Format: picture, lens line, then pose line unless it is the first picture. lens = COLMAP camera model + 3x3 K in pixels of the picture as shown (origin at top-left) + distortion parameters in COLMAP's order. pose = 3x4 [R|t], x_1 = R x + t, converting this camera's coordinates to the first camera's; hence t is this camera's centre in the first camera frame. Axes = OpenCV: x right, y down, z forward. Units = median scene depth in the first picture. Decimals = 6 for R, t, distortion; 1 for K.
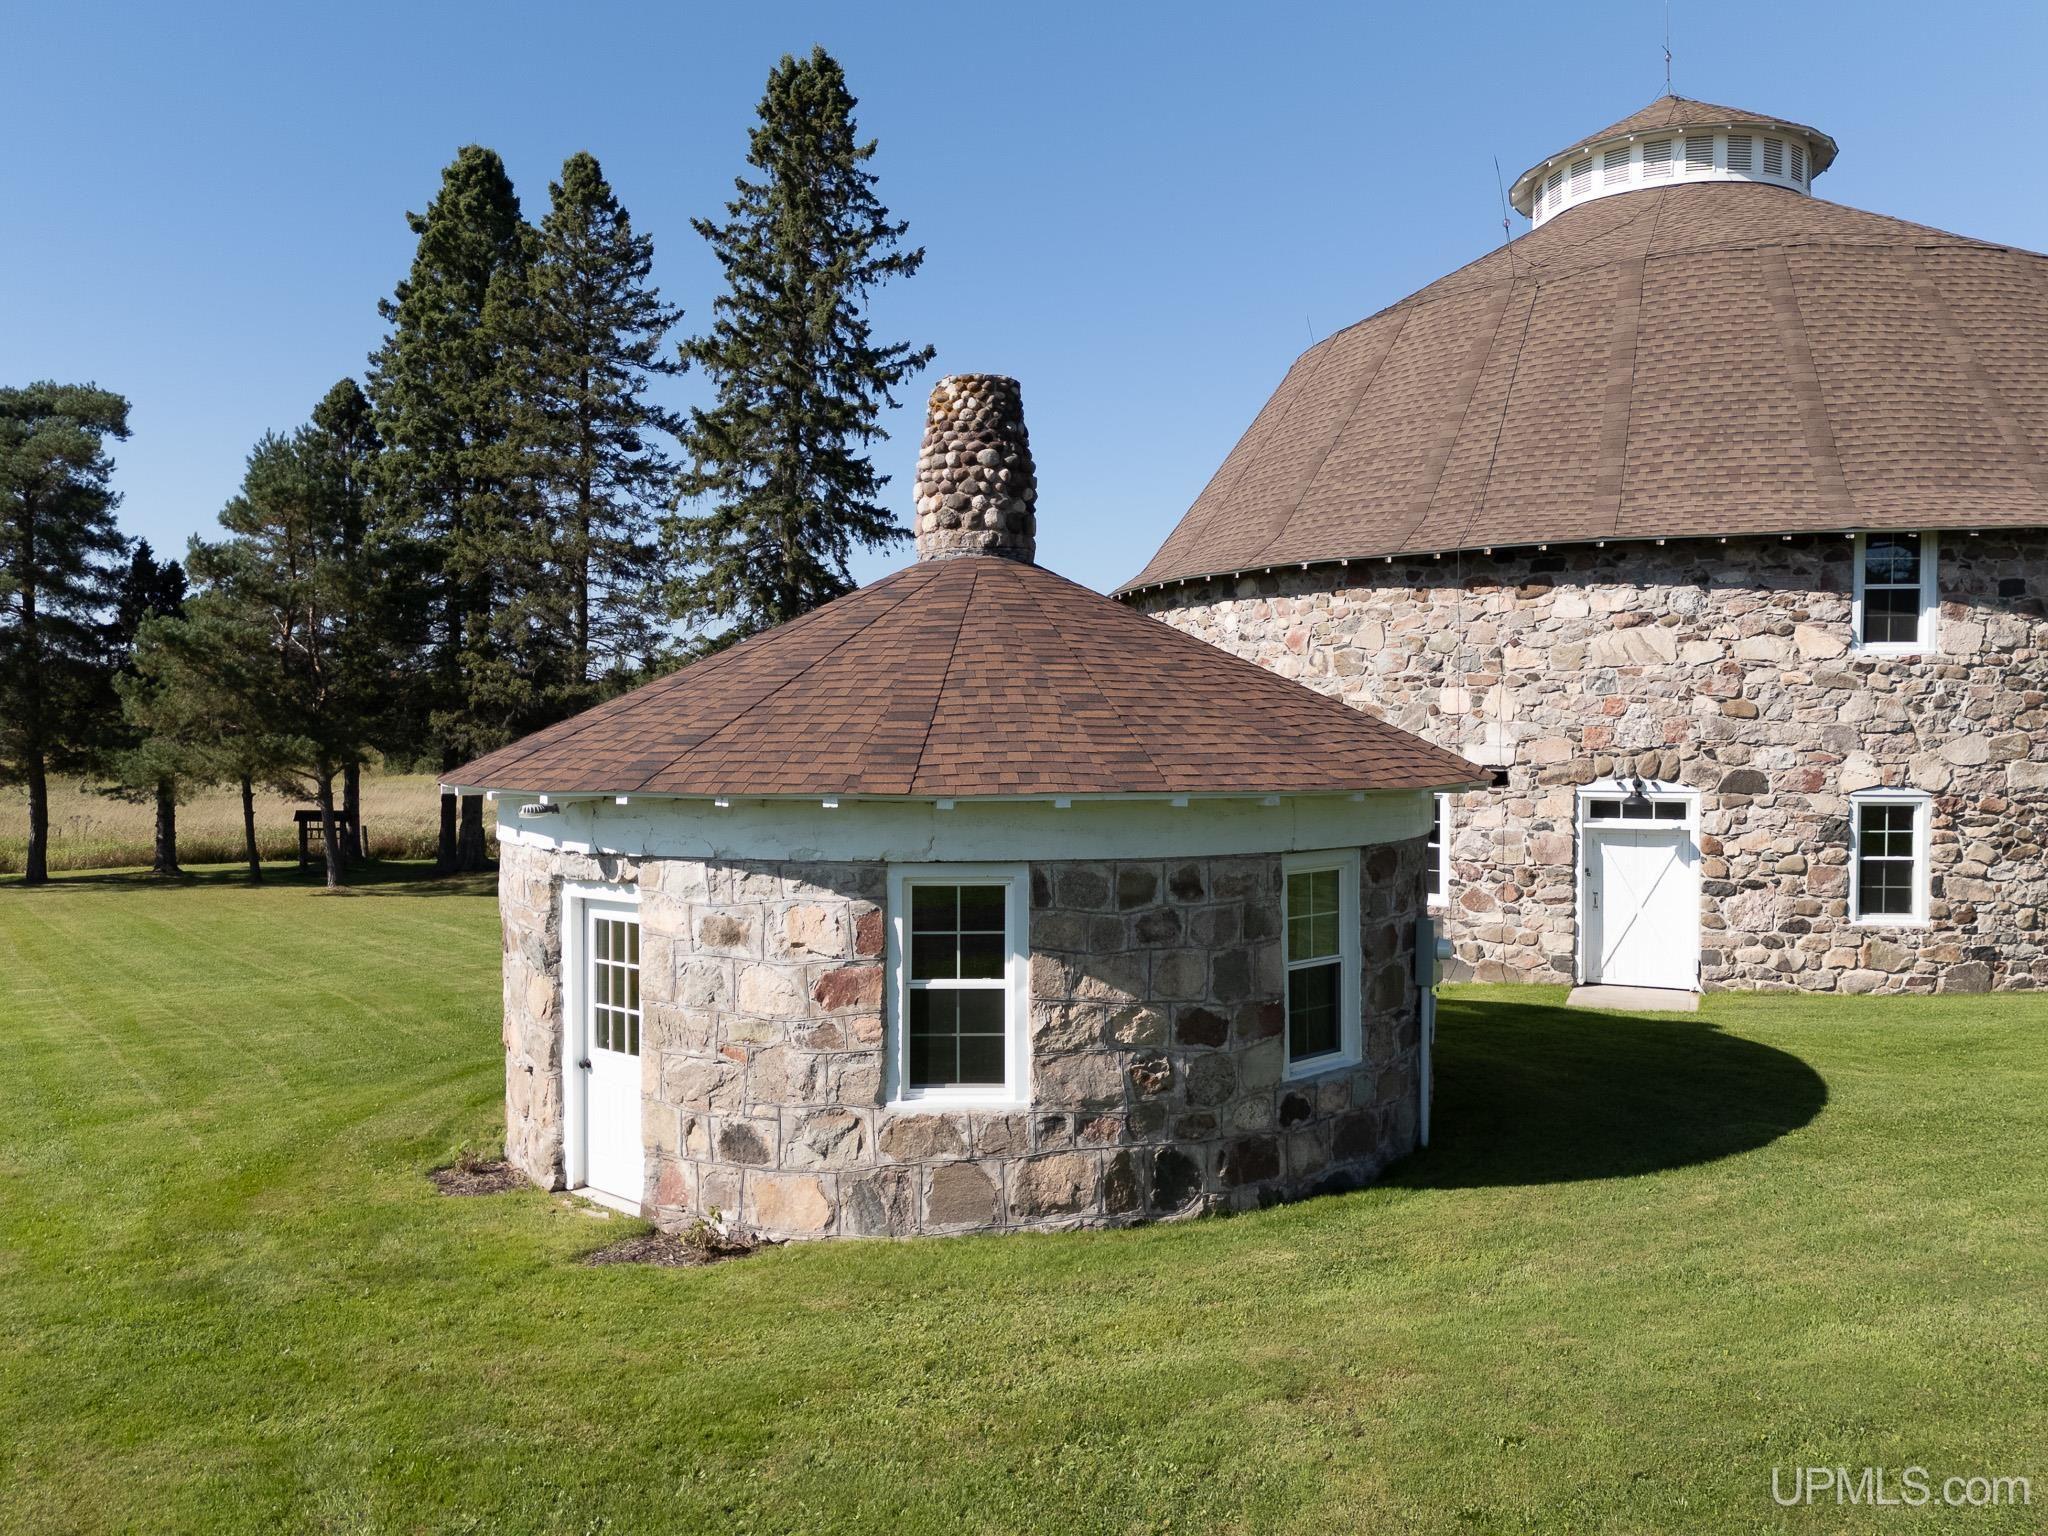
lens RADIAL K [[1595.0, 0, 1024.0], [0, 1595.0, 768.0], [0, 0, 1]] dist [0.077400, -0.051078]
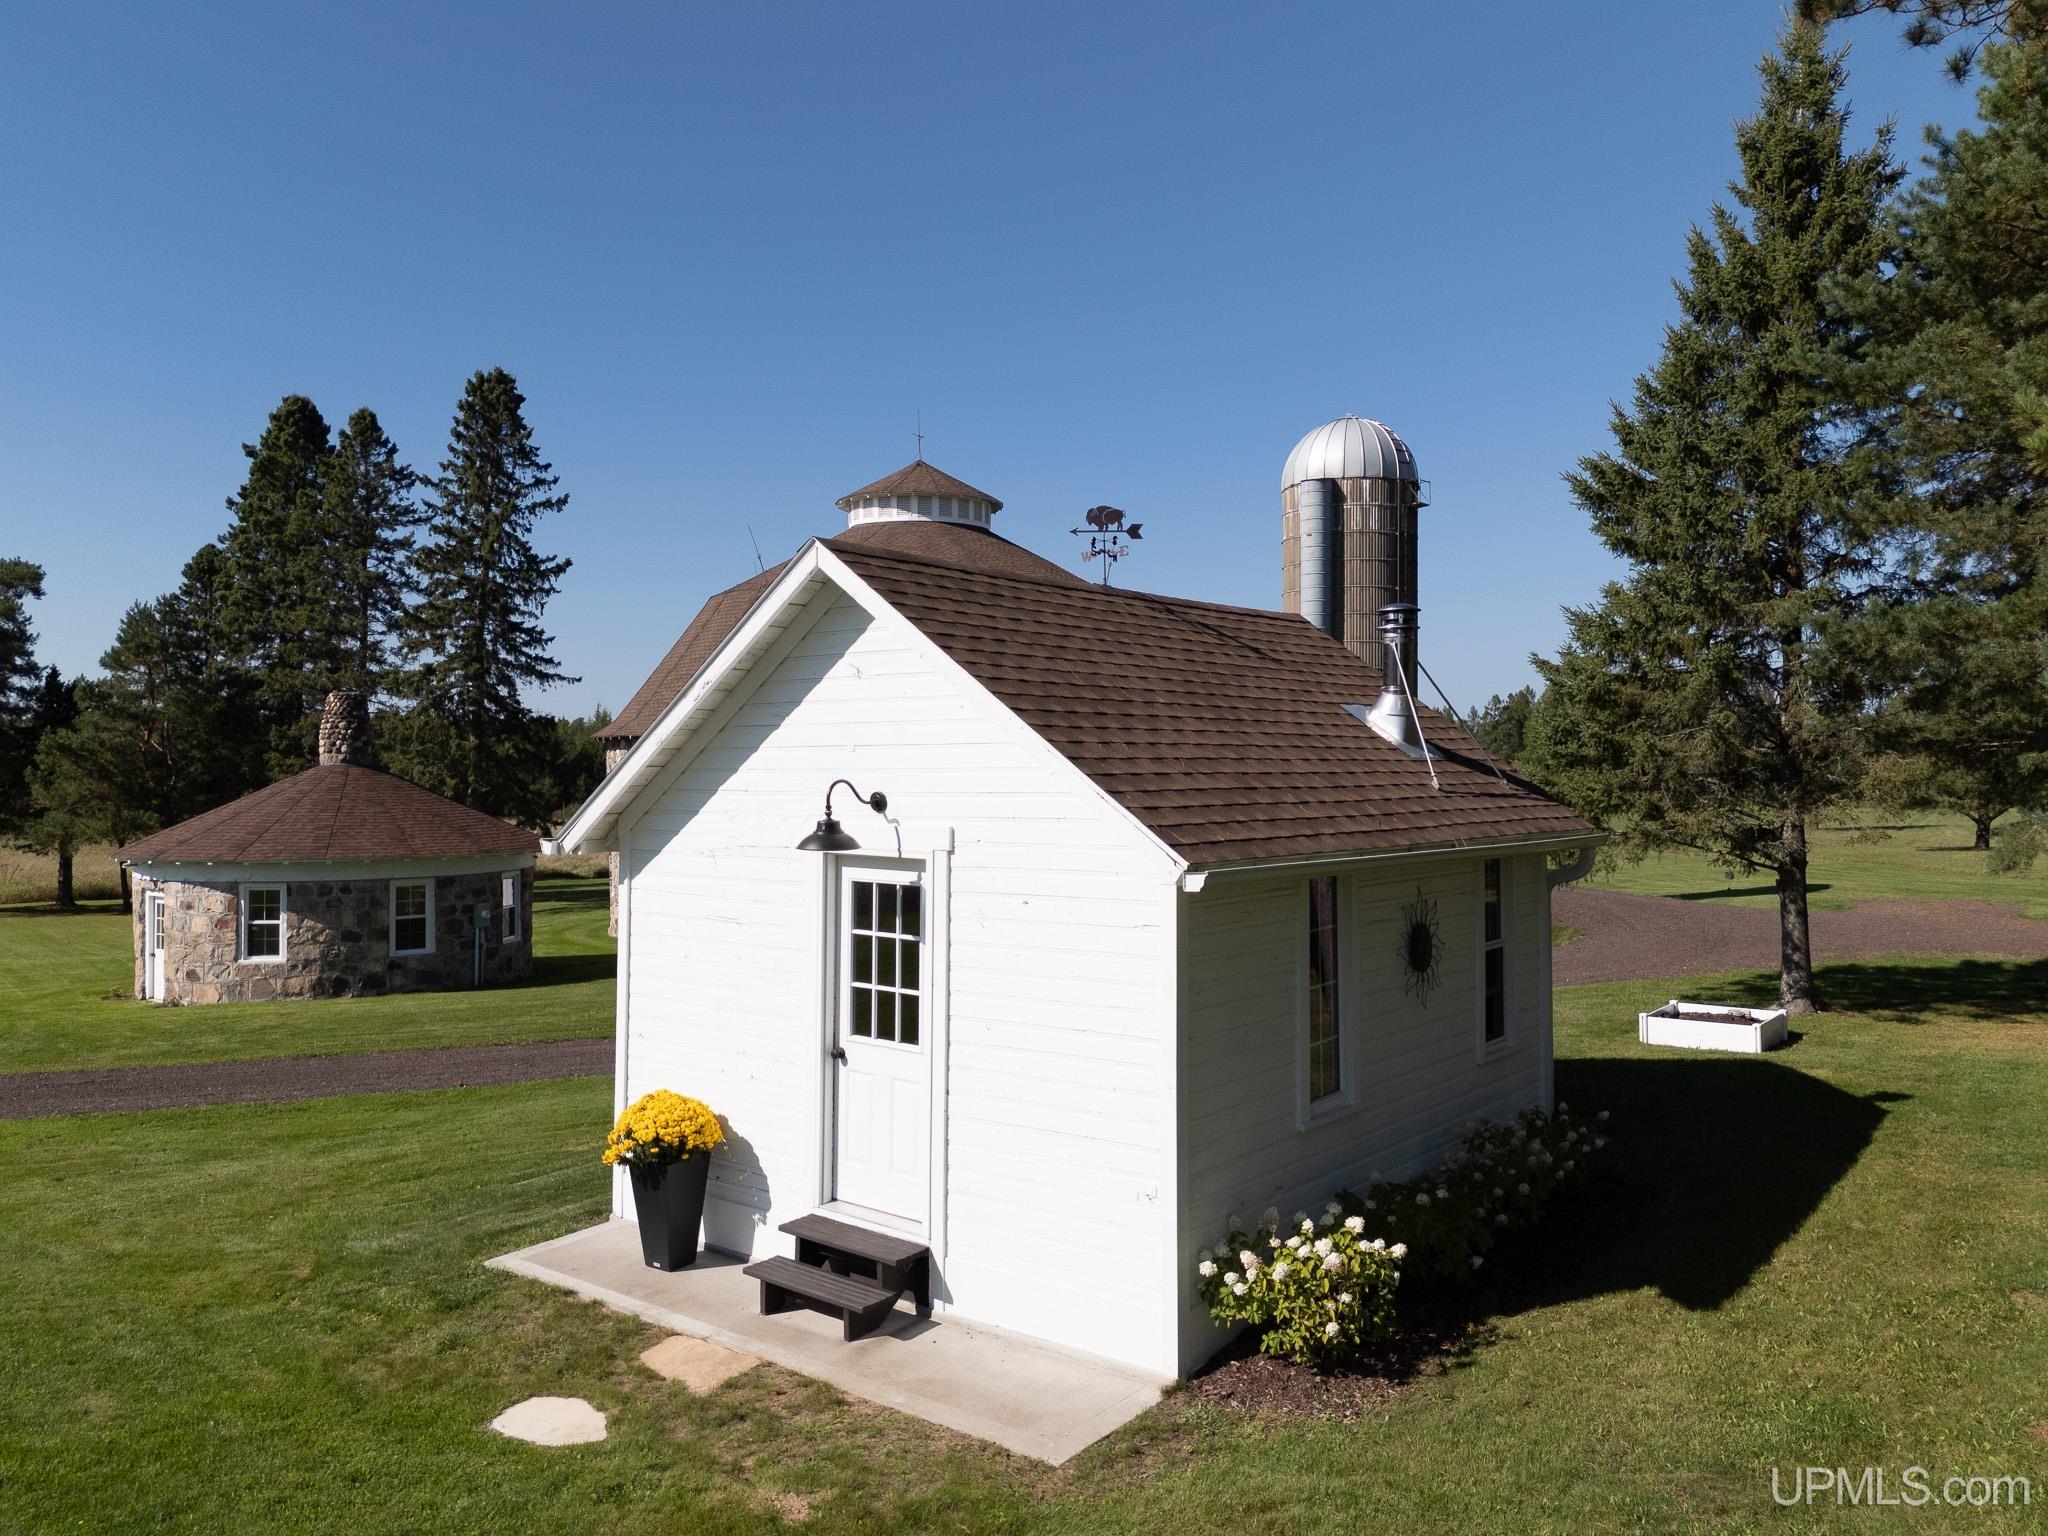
lens RADIAL K [[1595.0, 0, 1024.0], [0, 1595.0, 768.0], [0, 0, 1]] dist [0.077400, -0.051078]
pose [[0.999742, 0.001146, 0.022675, 0.700129], [-0.000511, 0.999608, -0.027992, -0.038420], [-0.022698, 0.027973, 0.999351, -1.115960]]
